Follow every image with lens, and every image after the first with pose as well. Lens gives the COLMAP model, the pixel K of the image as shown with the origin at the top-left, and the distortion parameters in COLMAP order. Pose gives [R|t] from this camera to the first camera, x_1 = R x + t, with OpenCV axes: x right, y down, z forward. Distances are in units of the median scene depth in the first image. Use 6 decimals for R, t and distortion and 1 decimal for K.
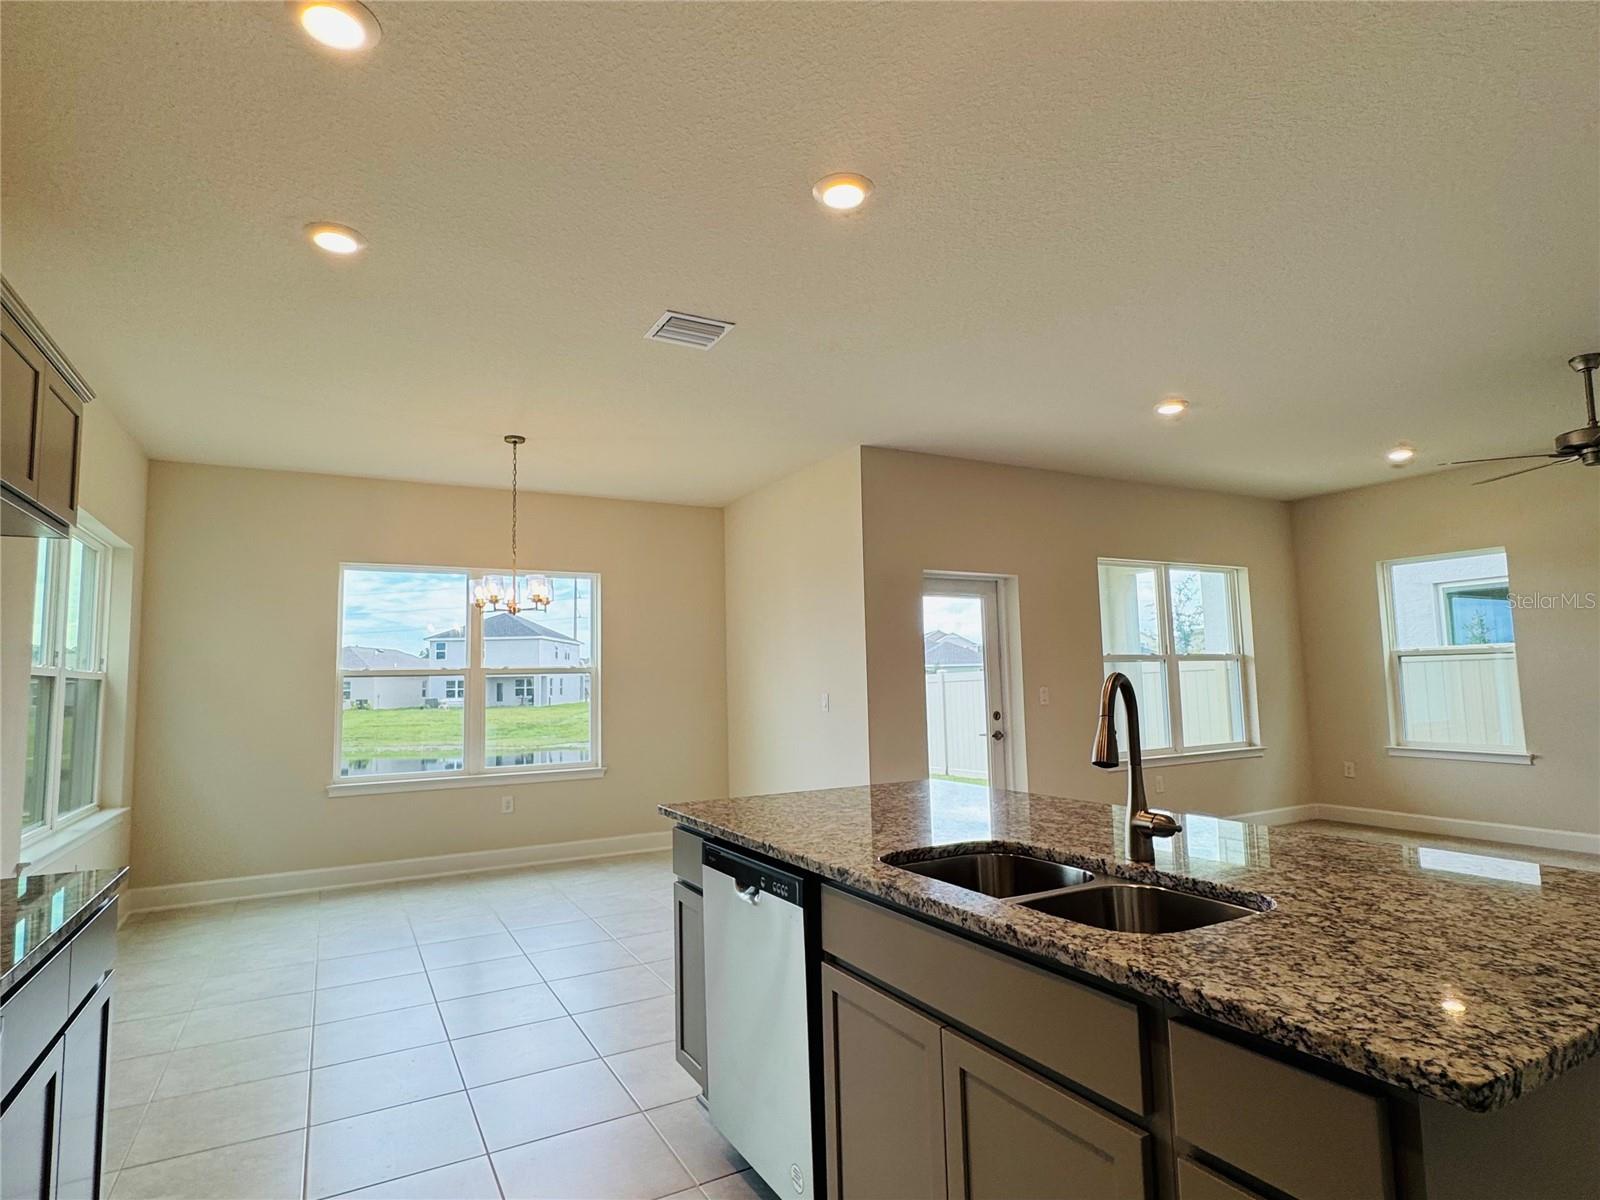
lens RADIAL K [[850.8, 0, 795.3], [0, 850.8, 601.7], [0, 0, 1]] dist [-0.007195, 0.001254]
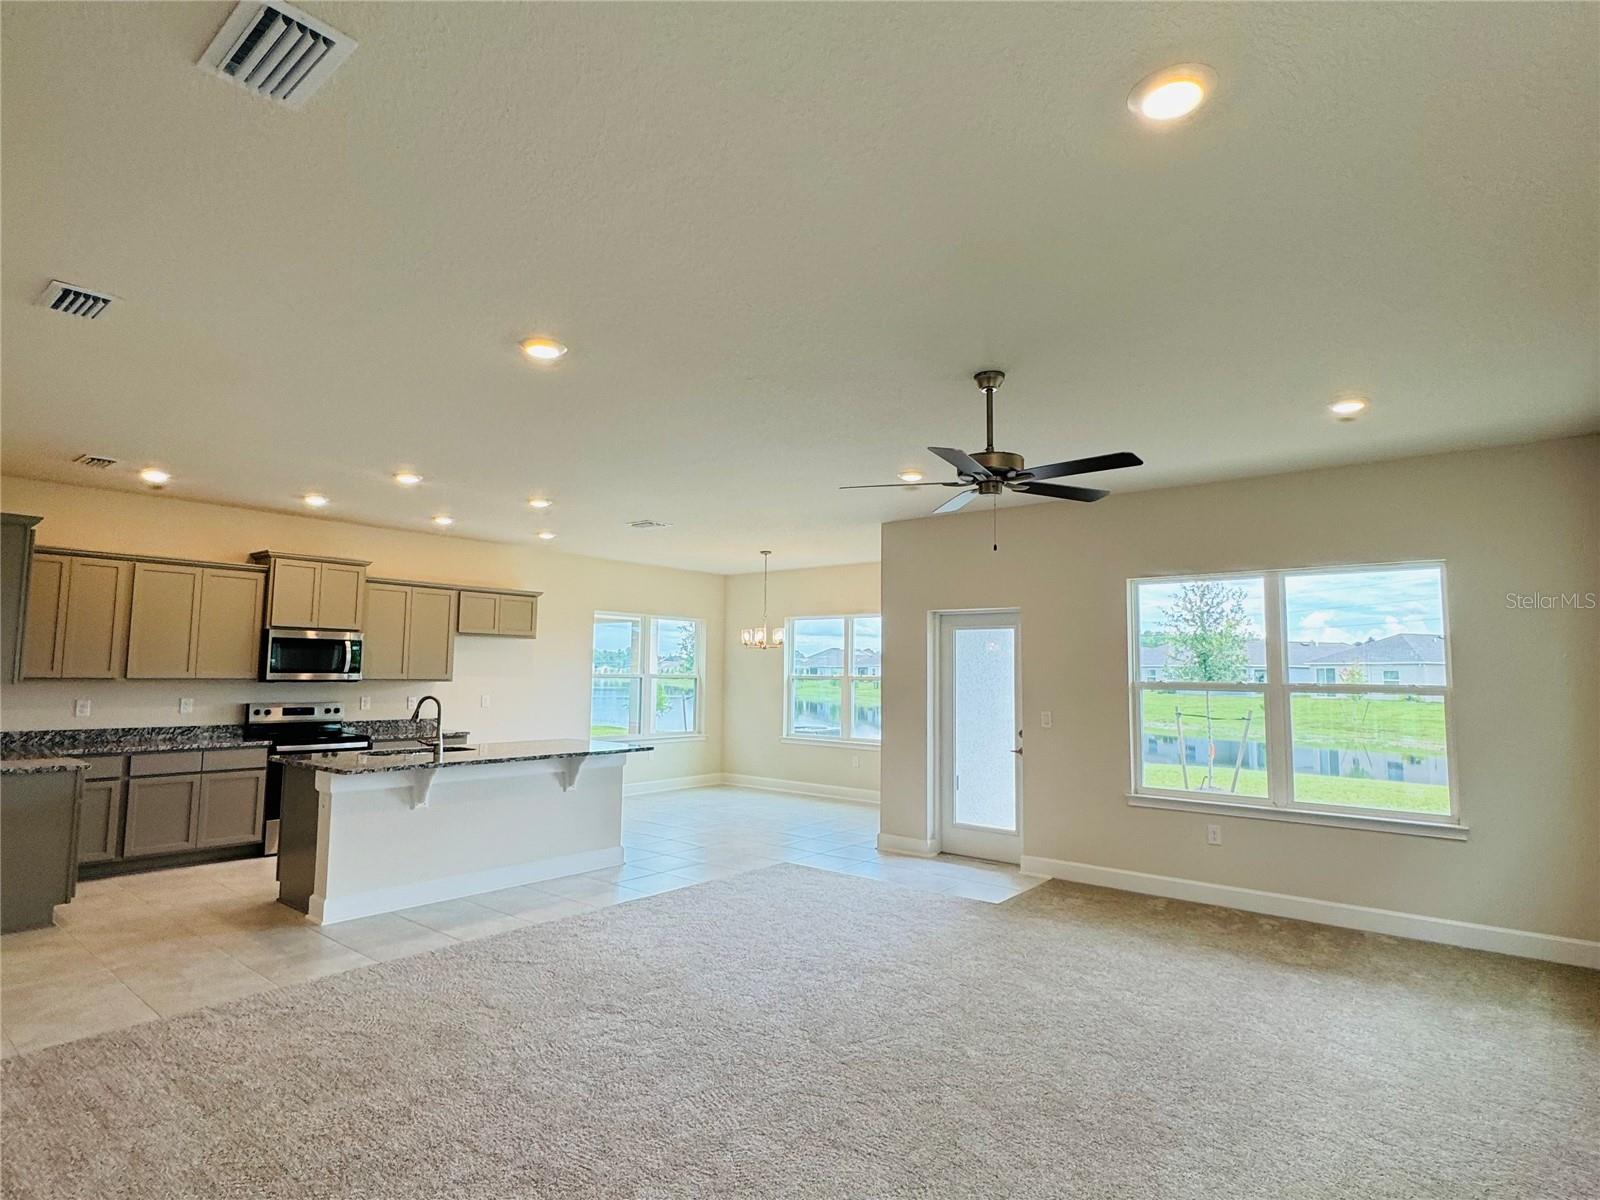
lens RADIAL K [[850.8, 0, 801.7], [0, 850.8, 596.8], [0, 0, 1]] dist [-0.007195, 0.001254]
pose [[0.377308, -0.053295, -0.924553, 6.064848], [0.065888, 0.997358, -0.030603, -0.148008], [0.923741, -0.049370, 0.379823, 1.699641]]
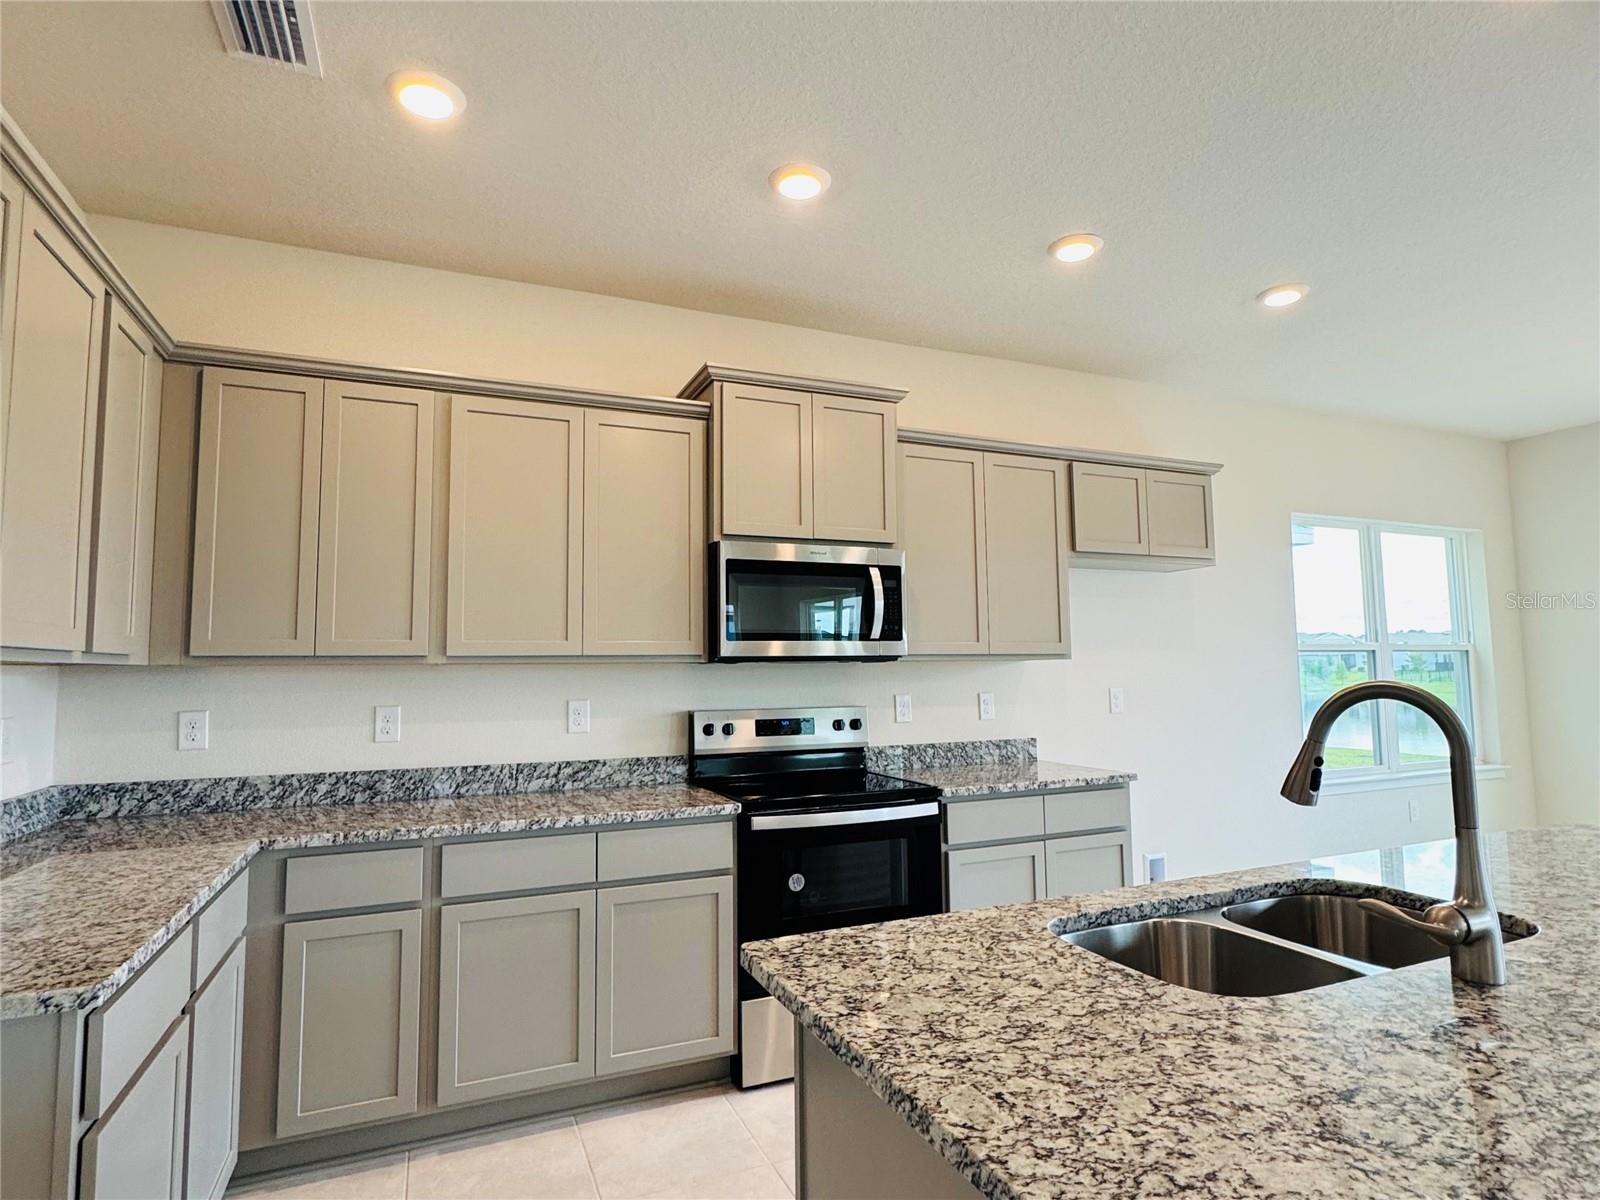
lens RADIAL K [[850.8, 0, 795.3], [0, 850.8, 587.9], [0, 0, 1]] dist [-0.007195, 0.001254]
pose [[-0.092943, -0.068430, -0.993317, 1.774296], [0.106950, 0.991177, -0.078290, 0.017760], [0.989911, -0.113512, -0.084805, 0.945606]]
